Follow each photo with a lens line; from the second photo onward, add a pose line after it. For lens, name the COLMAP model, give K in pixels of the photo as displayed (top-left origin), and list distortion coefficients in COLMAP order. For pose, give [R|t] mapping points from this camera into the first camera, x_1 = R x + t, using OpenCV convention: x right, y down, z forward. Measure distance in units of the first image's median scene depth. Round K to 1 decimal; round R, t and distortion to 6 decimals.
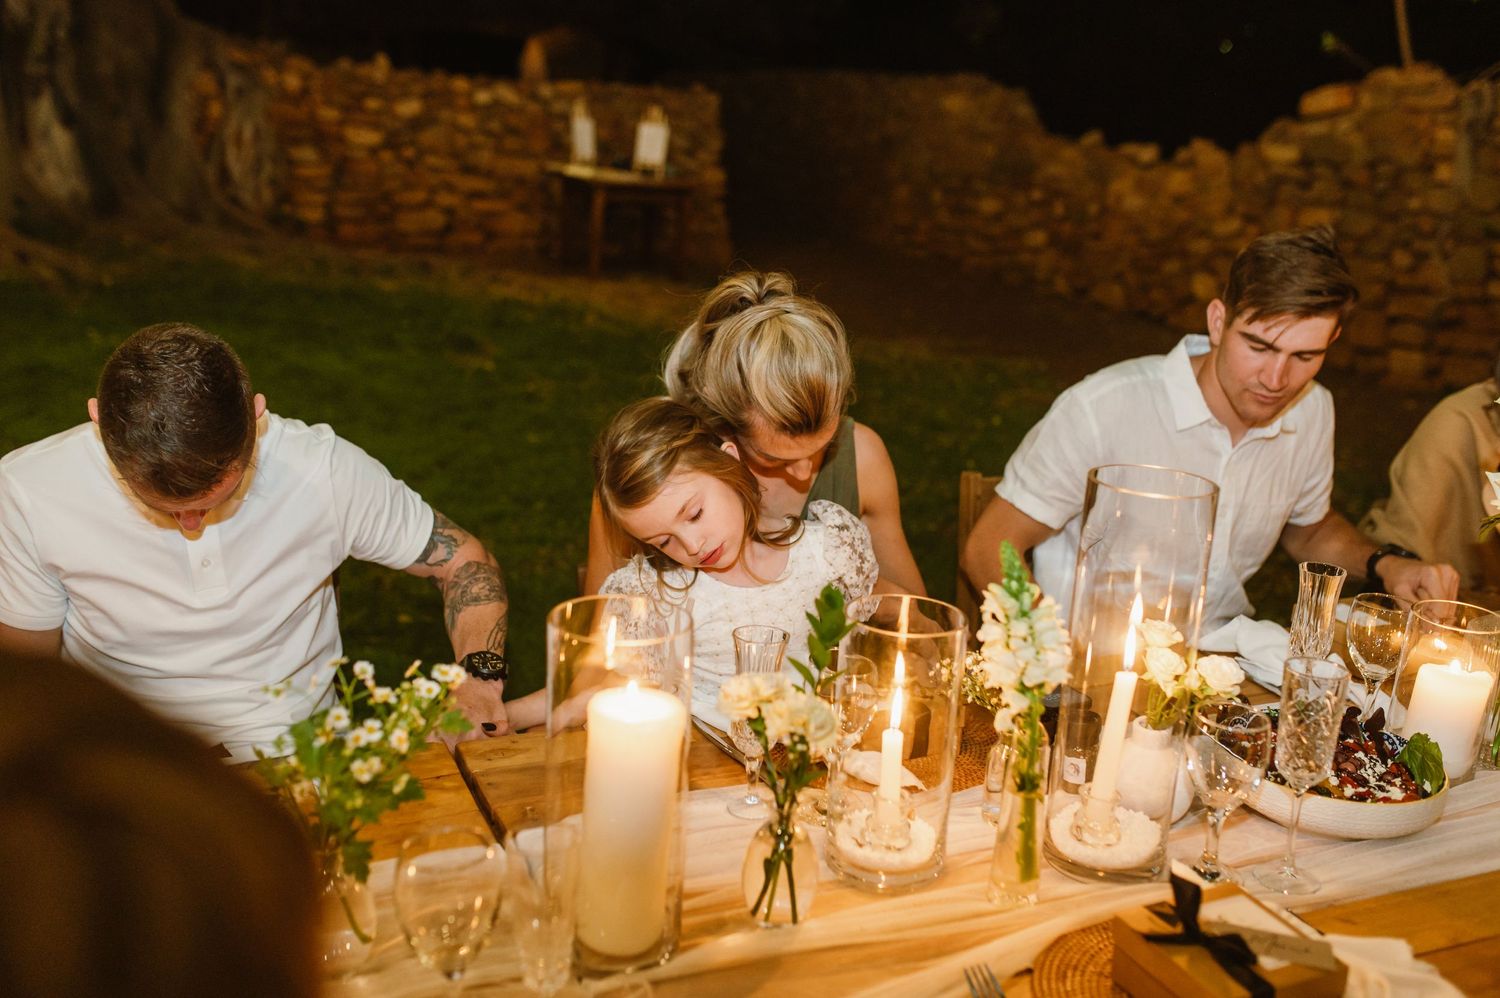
lens RADIAL K [[1405.8, 0, 755.2], [0, 1405.8, 498.0], [0, 0, 1]] dist [0.033405, 0.000000]
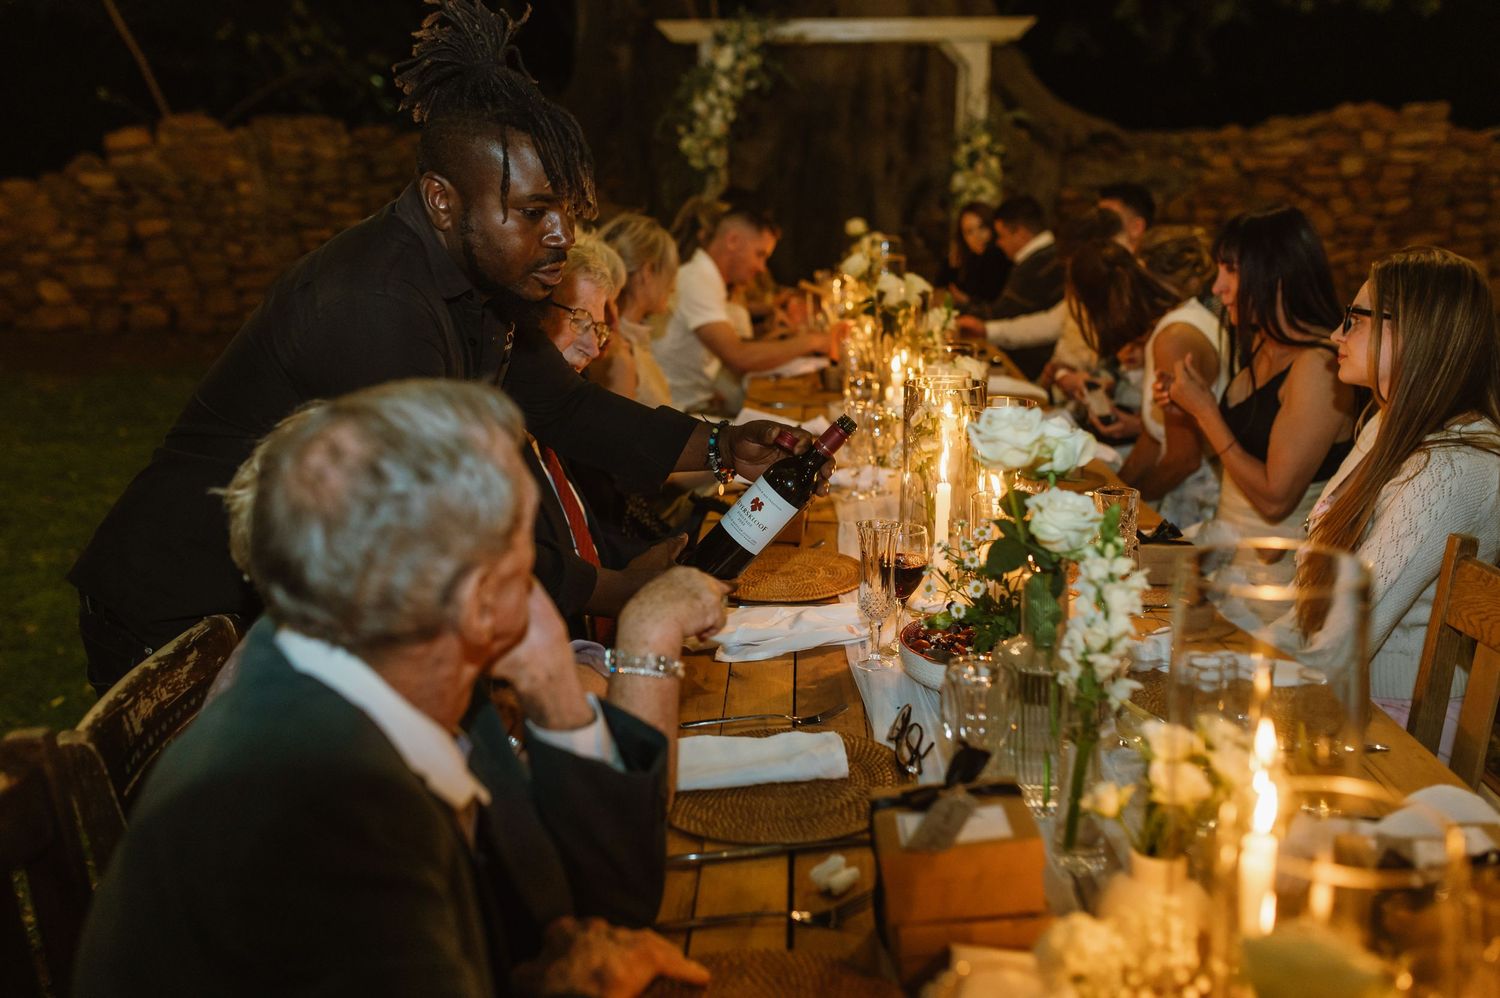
lens RADIAL K [[1405.8, 0, 753.7], [0, 1405.8, 501.6], [0, 0, 1]] dist [0.033405, 0.000000]
pose [[0.425664, -0.246979, 0.870524, -0.478786], [0.257710, 0.955278, 0.145012, 0.002409], [-0.867407, 0.162617, 0.470277, -0.065676]]
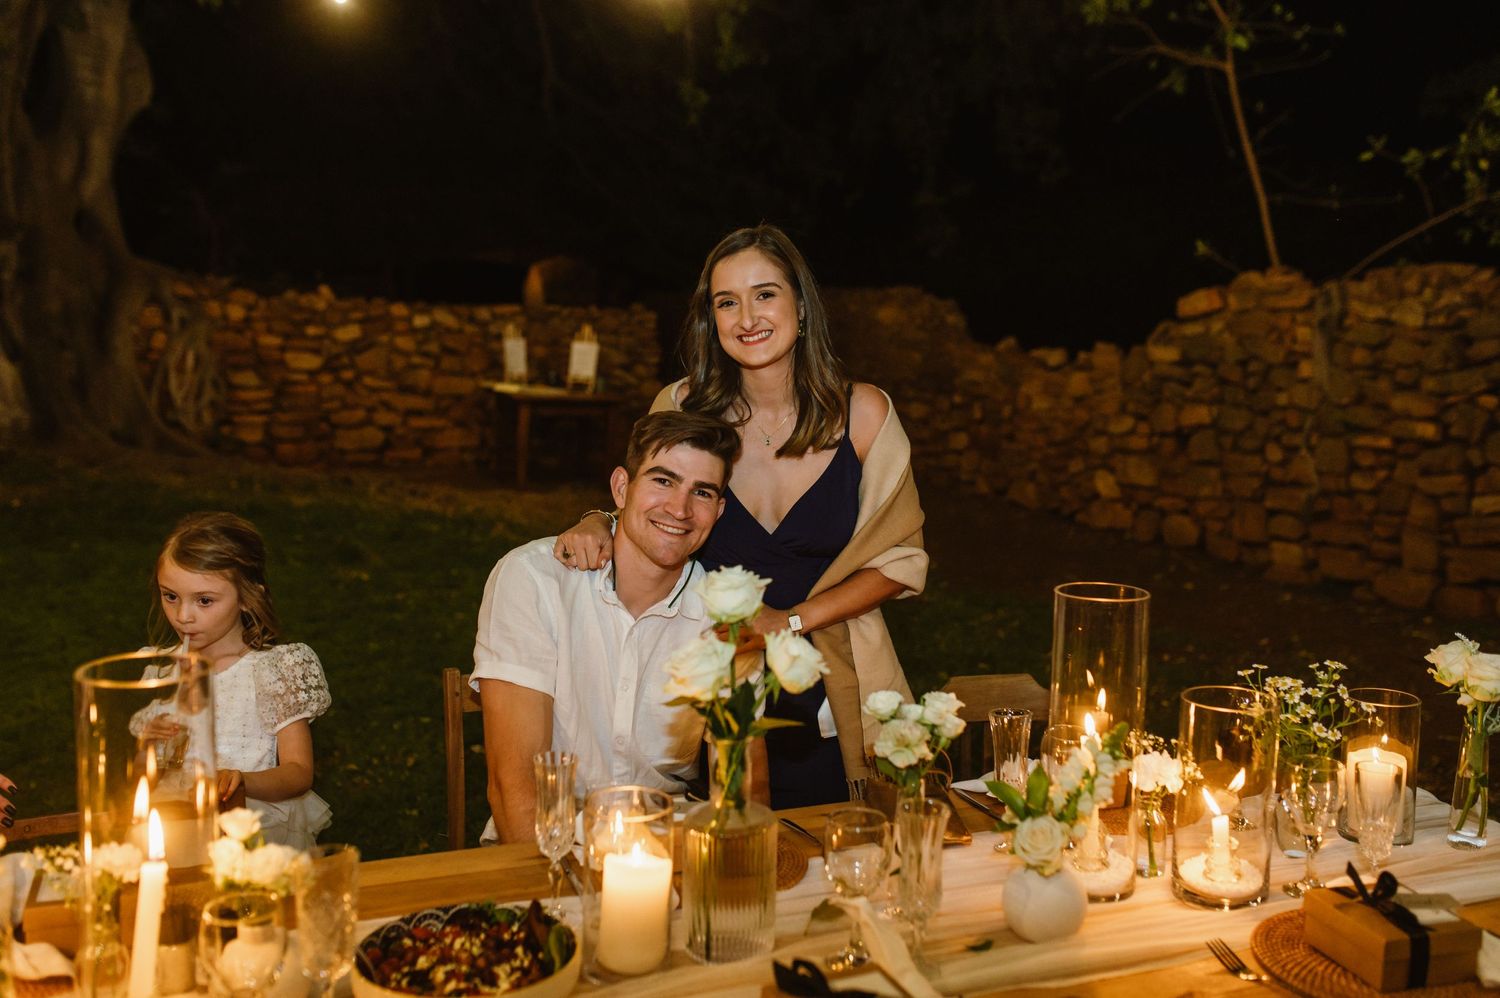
lens RADIAL K [[1405.8, 0, 752.4], [0, 1405.8, 502.5], [0, 0, 1]] dist [0.033405, 0.000000]
pose [[0.998824, -0.022330, -0.043039, 0.098123], [0.015932, 0.989502, -0.143641, 0.003109], [0.045794, 0.142786, 0.988694, -0.002615]]
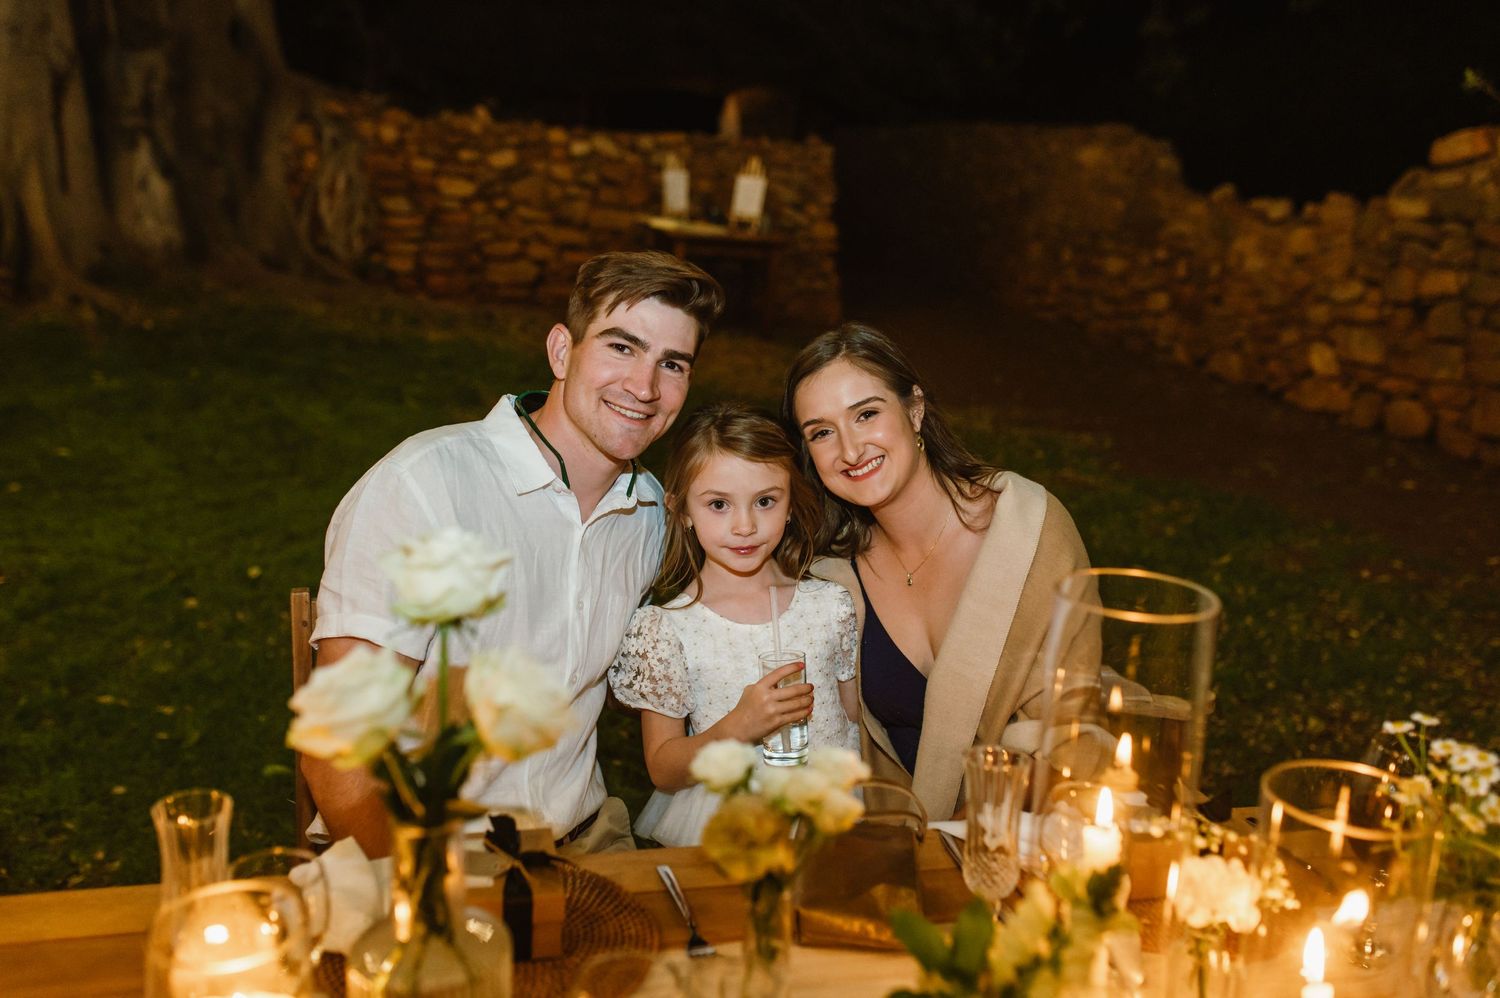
lens RADIAL K [[1405.8, 0, 756.2], [0, 1405.8, 505.6], [0, 0, 1]] dist [0.033405, 0.000000]
pose [[0.981532, 0.045754, -0.185746, 0.126292], [-0.052397, 0.998145, -0.031009, -0.012539], [0.183983, 0.040169, 0.982108, 0.072013]]
